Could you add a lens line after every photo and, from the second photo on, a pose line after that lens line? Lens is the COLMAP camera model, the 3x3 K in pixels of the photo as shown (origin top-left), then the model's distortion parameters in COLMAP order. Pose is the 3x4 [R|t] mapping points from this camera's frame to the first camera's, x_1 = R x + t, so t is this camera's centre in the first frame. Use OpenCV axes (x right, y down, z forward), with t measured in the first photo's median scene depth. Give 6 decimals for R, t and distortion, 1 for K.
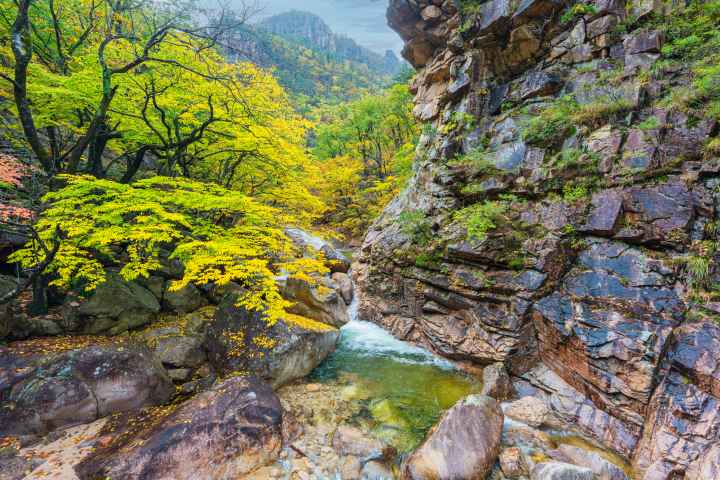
lens RADIAL K [[321.3, 0, 360.0], [0, 321.3, 239.0], [0, 0, 1]] dist [-0.002539, -0.000333]
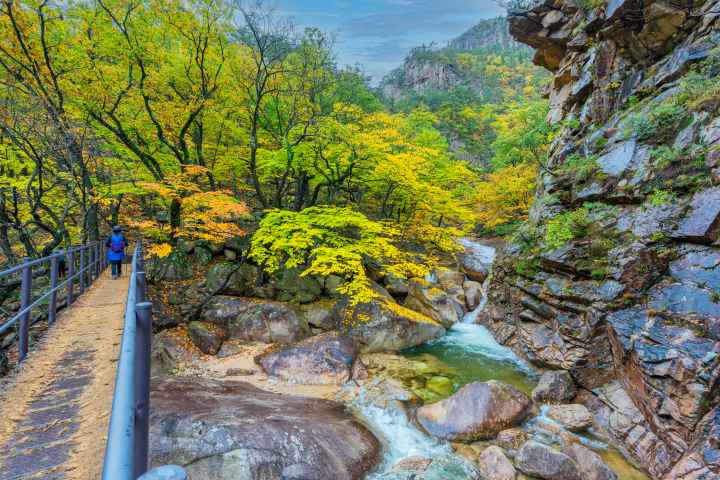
lens RADIAL K [[321.3, 0, 360.0], [0, 321.3, 241.0], [0, 0, 1]] dist [-0.002539, -0.000333]
pose [[0.832165, -0.003929, -0.554515, 0.431764], [-0.016540, 0.999354, -0.031903, 0.024294], [0.554282, 0.035721, 0.831562, -0.180889]]
